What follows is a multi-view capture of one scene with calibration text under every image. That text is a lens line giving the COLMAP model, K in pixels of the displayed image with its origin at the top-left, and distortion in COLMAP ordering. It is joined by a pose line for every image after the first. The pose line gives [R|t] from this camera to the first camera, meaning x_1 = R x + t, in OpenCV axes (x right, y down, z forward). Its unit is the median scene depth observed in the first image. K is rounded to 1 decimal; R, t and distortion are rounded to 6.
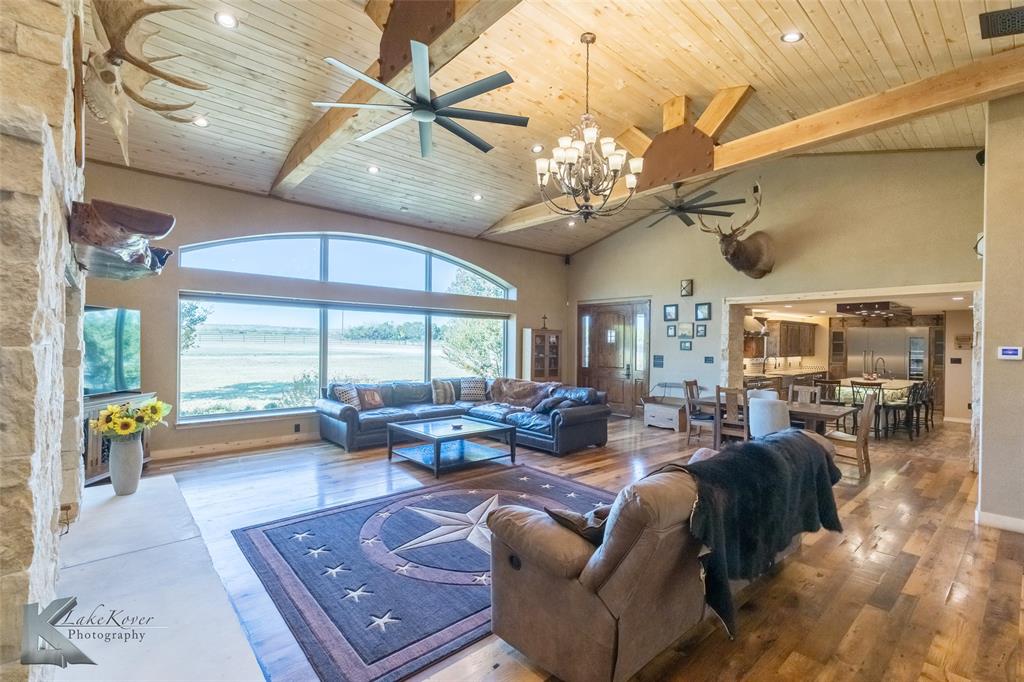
lens RADIAL K [[463.7, 0, 498.4], [0, 463.7, 344.6], [0, 0, 1]] dist [0.002446, -0.000368]
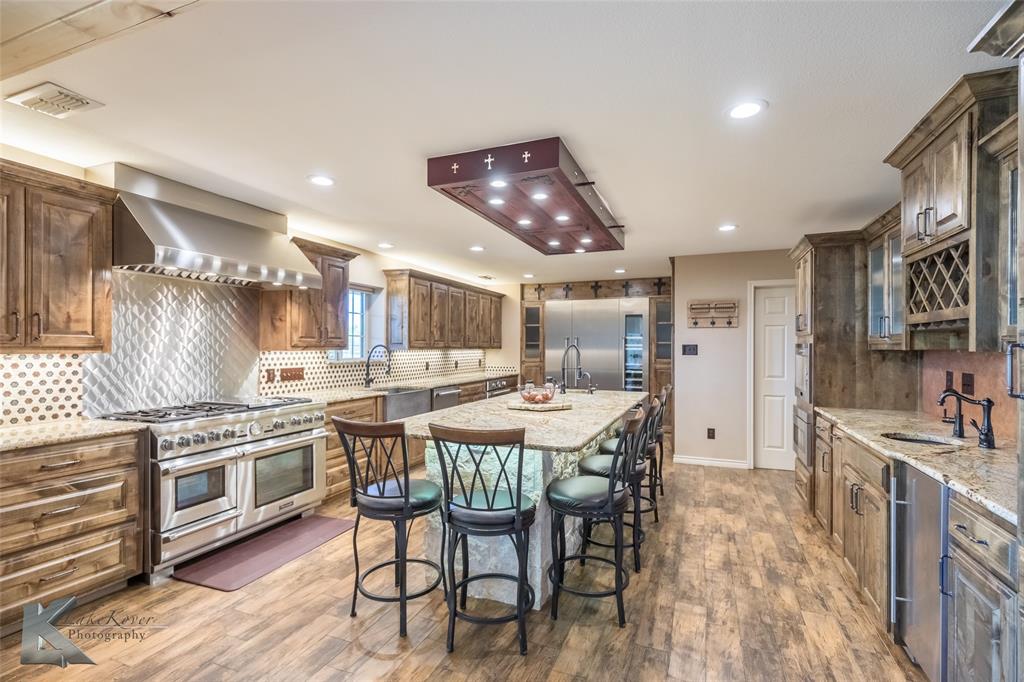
lens RADIAL K [[463.7, 0, 517.2], [0, 463.7, 344.2], [0, 0, 1]] dist [0.002446, -0.000368]
pose [[0.886882, -0.005441, 0.461965, 0.458377], [0.009877, 0.999925, -0.007185, 0.024570], [-0.461891, 0.010935, 0.886869, 0.503646]]
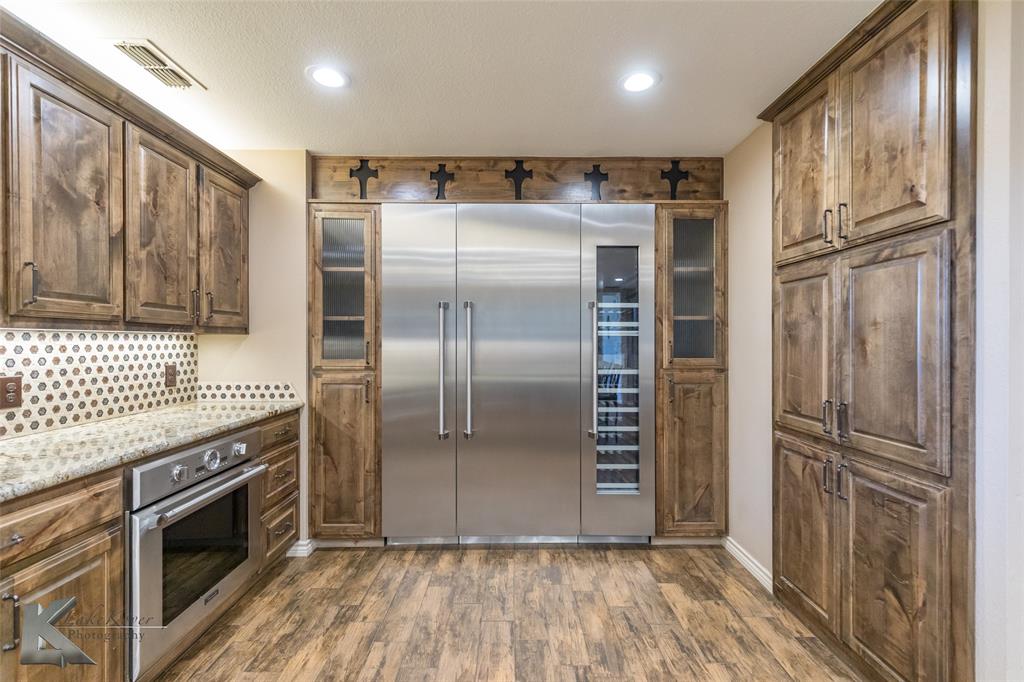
lens RADIAL K [[463.7, 0, 510.9], [0, 463.7, 344.3], [0, 0, 1]] dist [0.002446, -0.000368]
pose [[0.637703, -0.015264, 0.770131, 0.640805], [0.012124, 0.999879, 0.009778, 0.030412], [-0.770187, 0.003101, 0.637810, 0.837486]]
